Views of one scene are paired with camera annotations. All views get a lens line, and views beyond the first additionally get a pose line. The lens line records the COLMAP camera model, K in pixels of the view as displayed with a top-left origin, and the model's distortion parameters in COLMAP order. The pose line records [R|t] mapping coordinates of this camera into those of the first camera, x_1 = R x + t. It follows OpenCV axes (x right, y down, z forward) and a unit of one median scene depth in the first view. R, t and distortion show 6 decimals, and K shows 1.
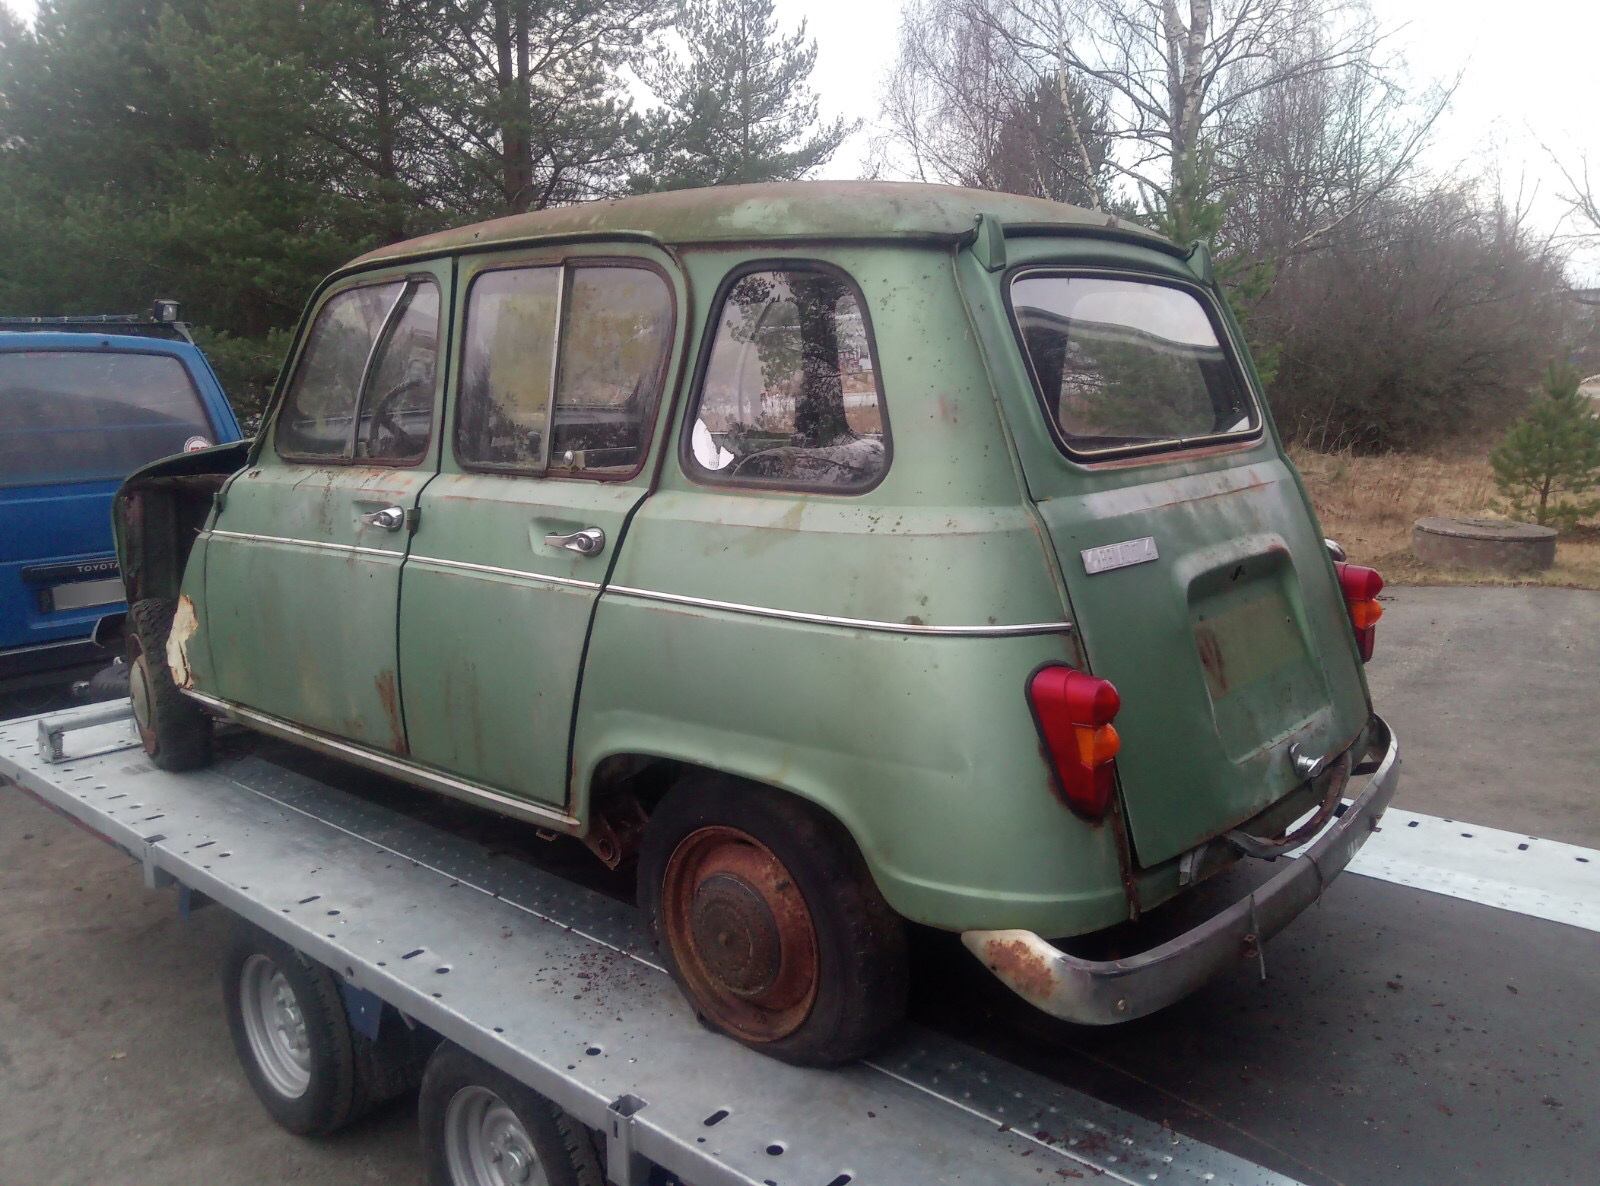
lens RADIAL K [[1211.0, 0, 804.9], [0, 1211.0, 609.9], [0, 0, 1]] dist [0.085075, -0.112675]
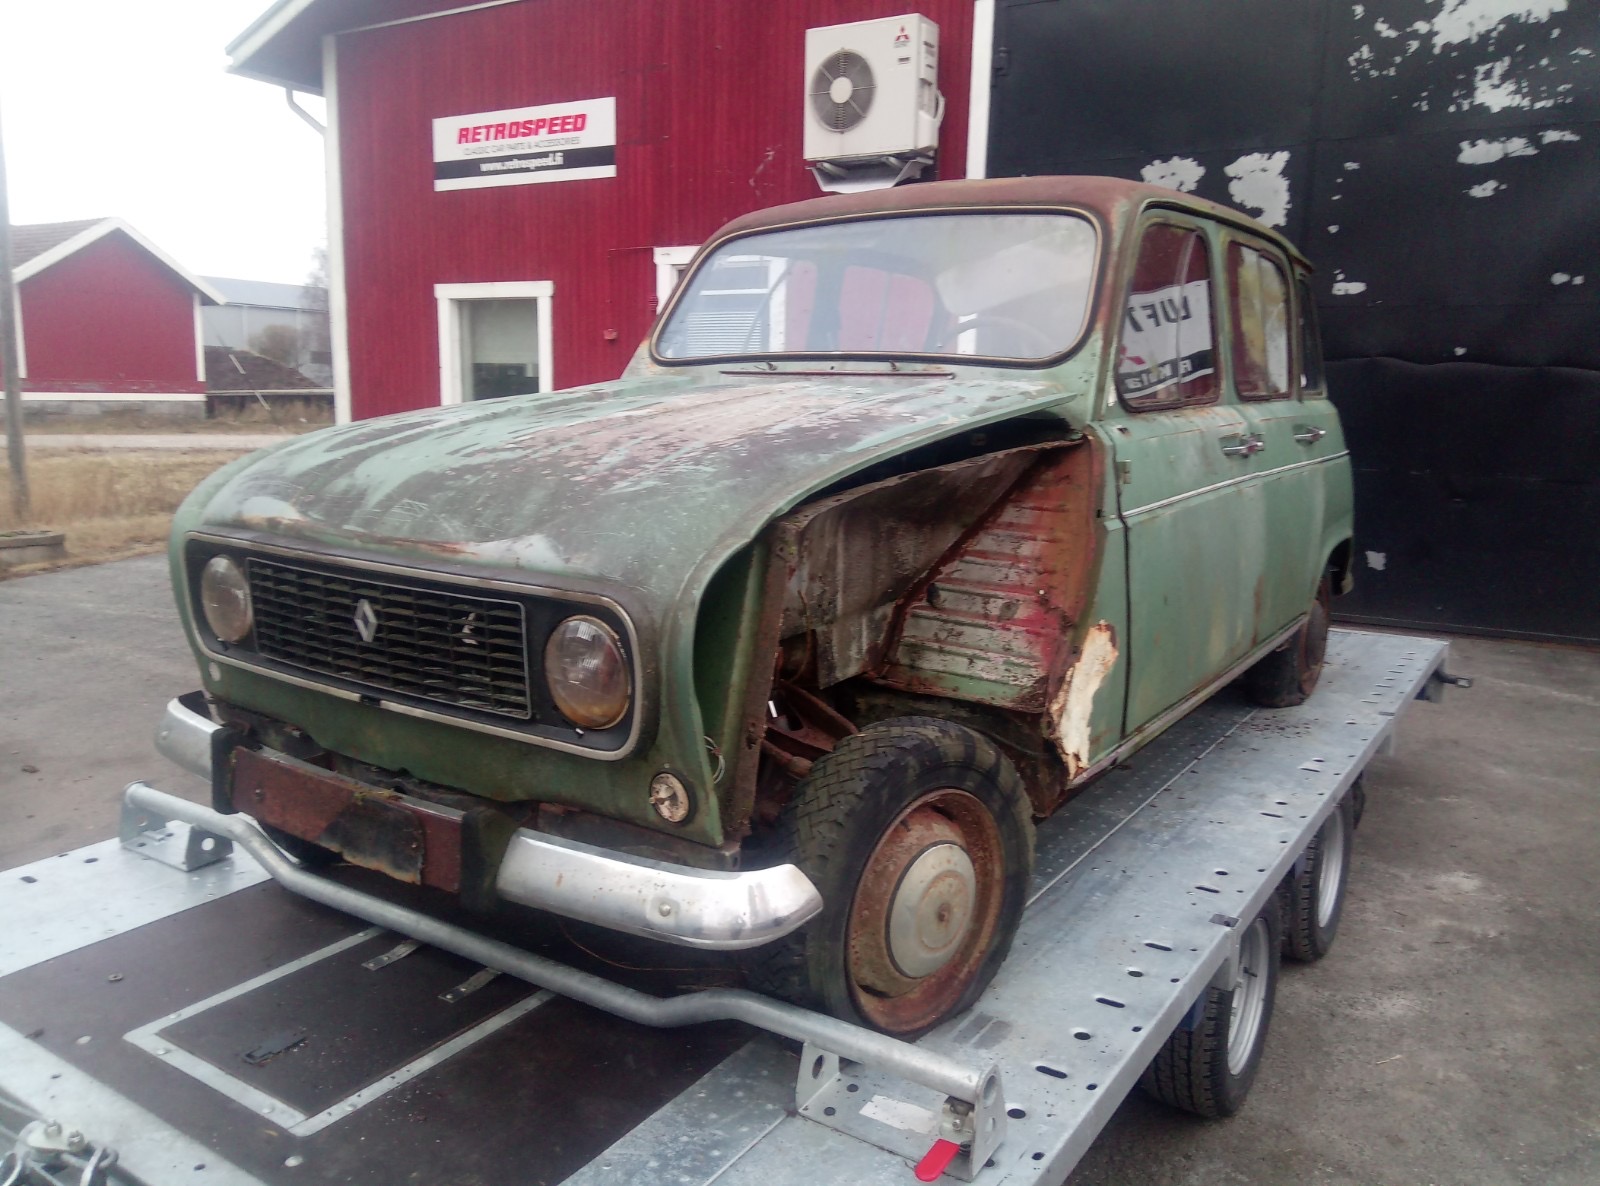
lens RADIAL K [[1214.5, 0, 807.9], [0, 1214.5, 612.2], [0, 0, 1]] dist [0.094575, -0.136662]
pose [[-0.118860, -0.174343, 0.977485, -1.349260], [0.186345, 0.963054, 0.194428, -0.210284], [-0.975268, 0.205260, -0.081981, 1.429132]]
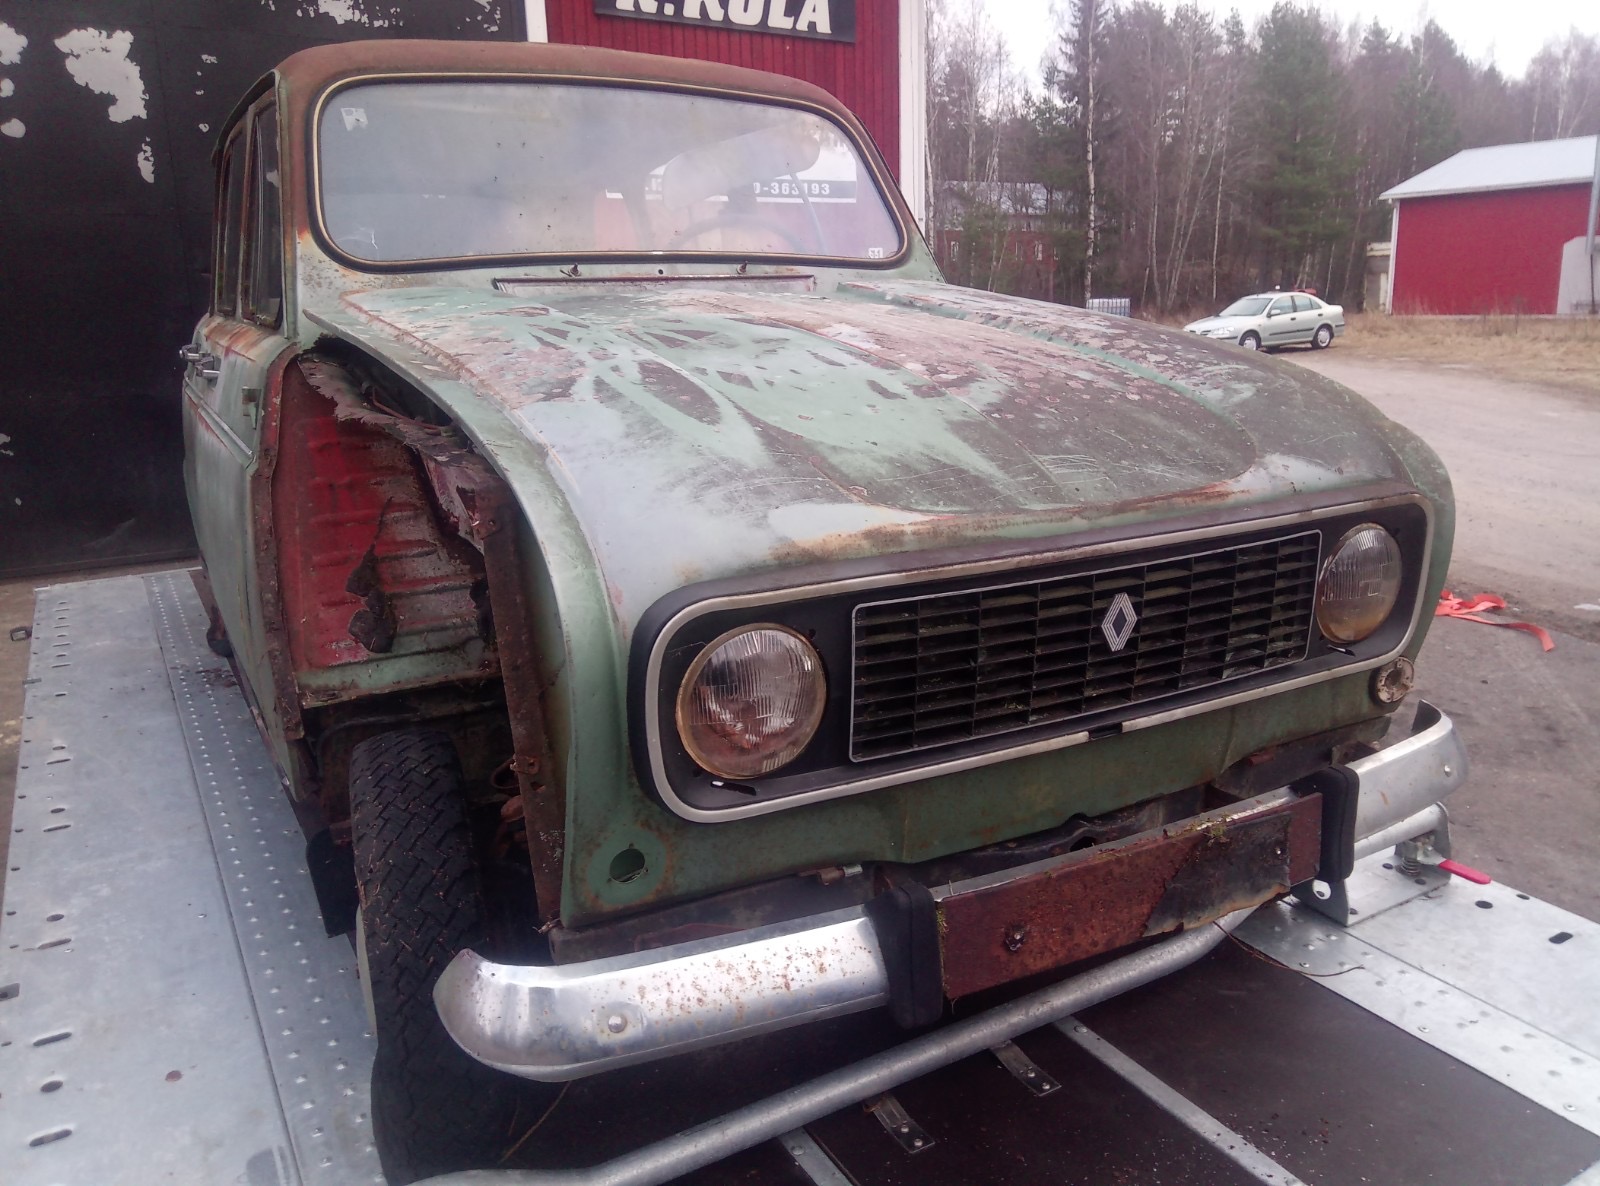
lens RADIAL K [[1211.0, 0, 804.9], [0, 1211.0, 609.9], [0, 0, 1]] dist [0.085075, -0.112675]
pose [[-0.943893, -0.050415, 0.326381, -0.717601], [0.100074, 0.898150, 0.428149, -0.341416], [-0.314724, 0.436789, -0.842712, 2.042642]]
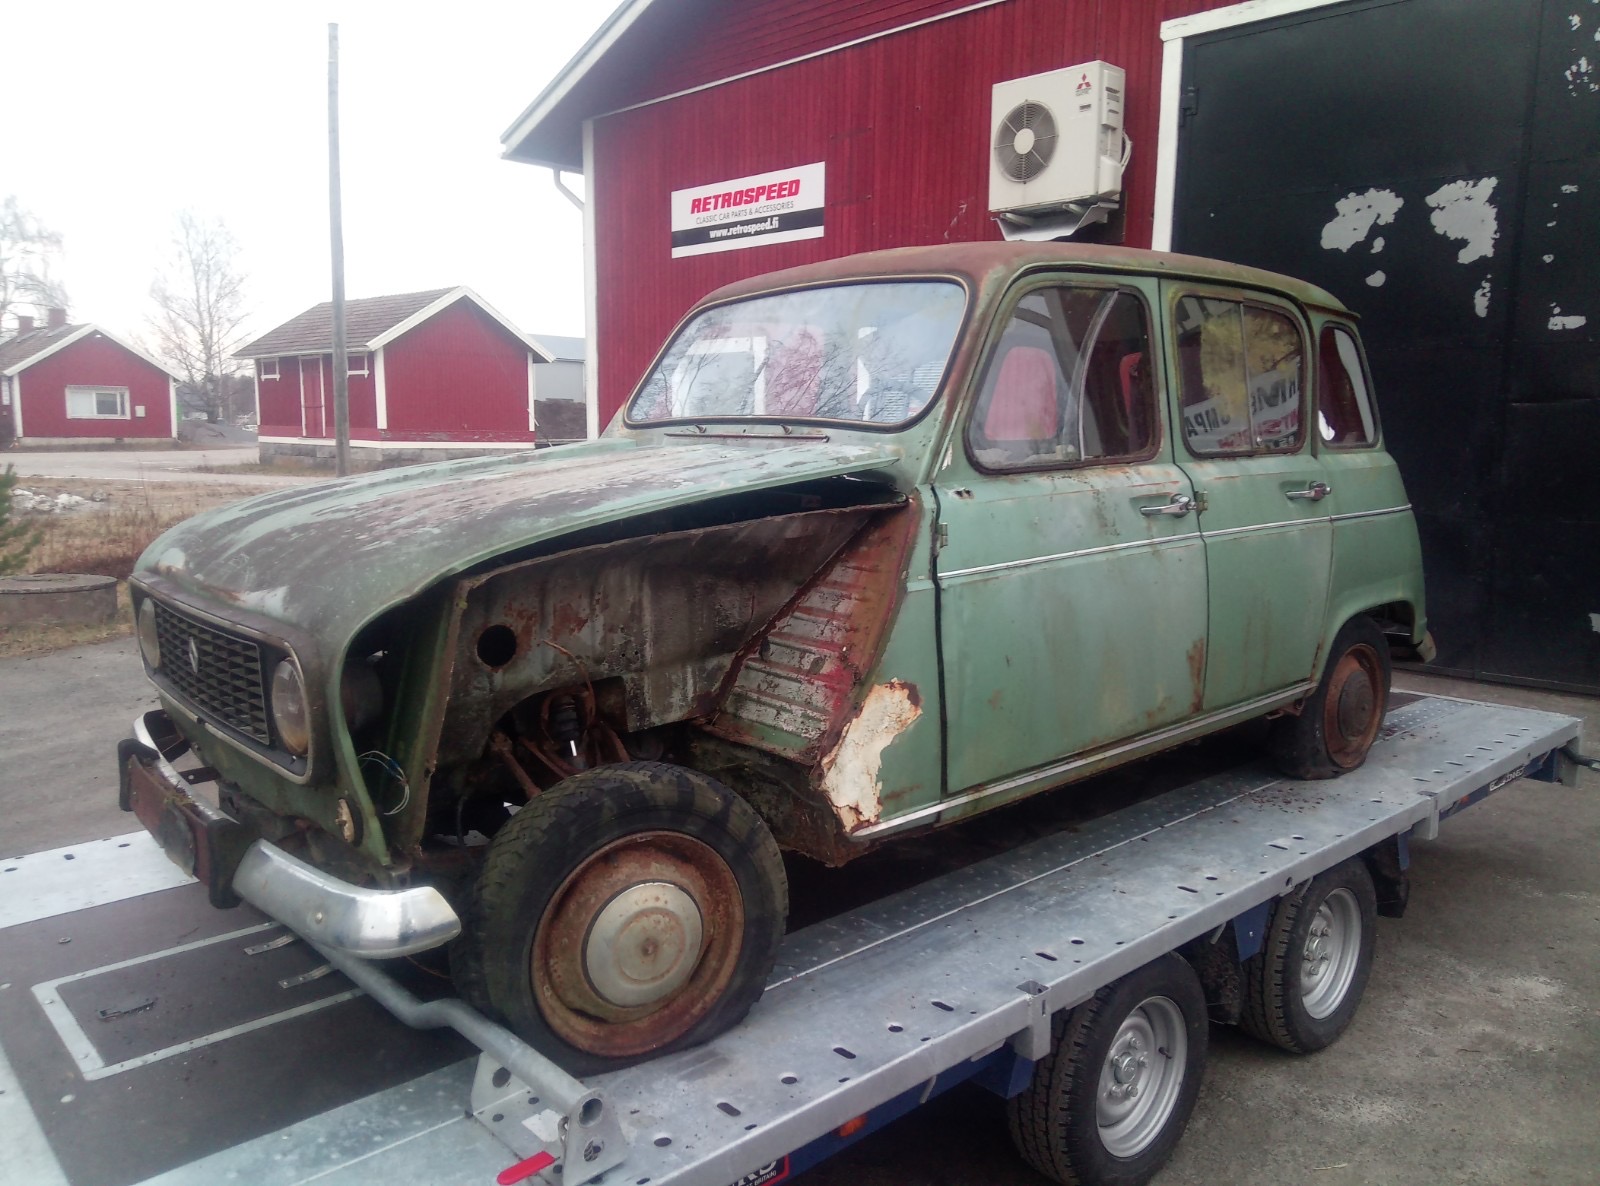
lens RADIAL K [[1211.0, 0, 804.9], [0, 1211.0, 609.9], [0, 0, 1]] dist [0.085075, -0.112675]
pose [[0.129852, -0.140254, 0.981564, -1.392859], [0.194161, 0.974377, 0.113541, -0.163214], [-0.972337, 0.175838, 0.153757, 1.102910]]
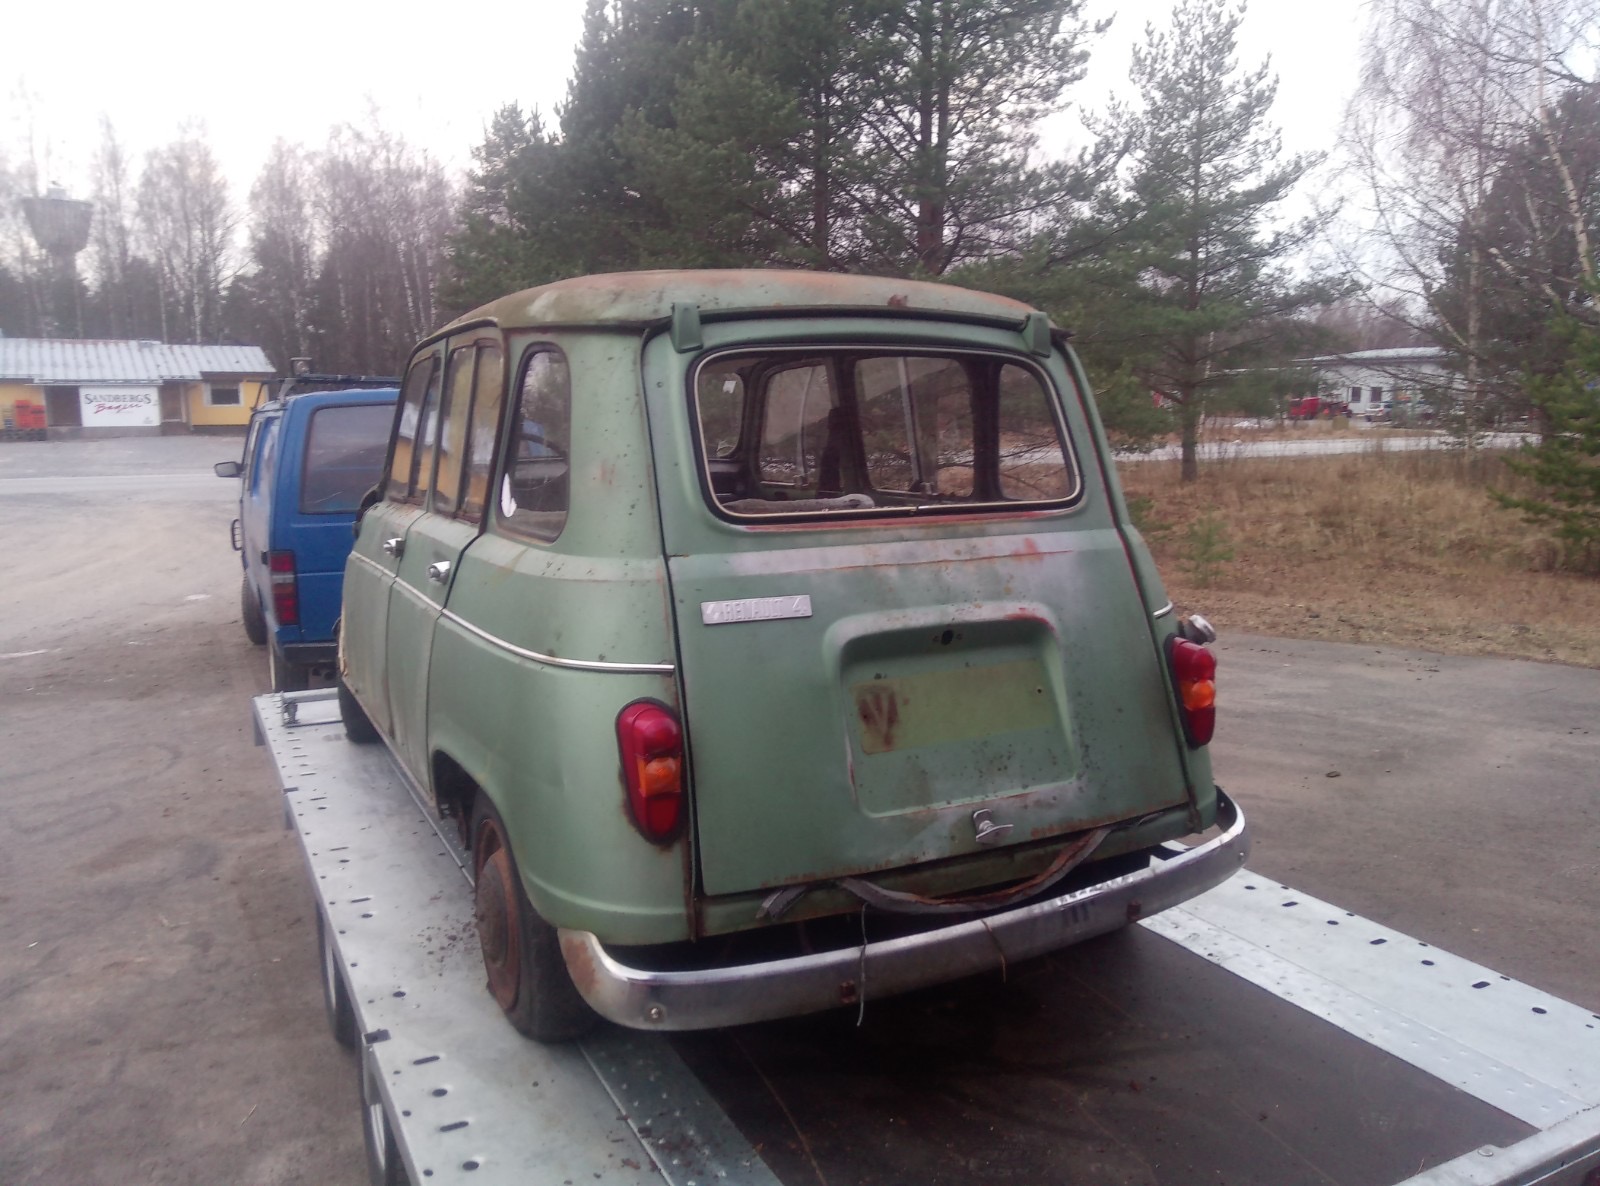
lens RADIAL K [[1211.0, 0, 804.9], [0, 1211.0, 609.9], [0, 0, 1]] dist [0.085075, -0.112675]
pose [[0.927311, 0.065398, -0.368533, 0.475973], [-0.078505, 0.996699, -0.020667, -0.017504], [0.365965, 0.048096, 0.929385, 0.003947]]
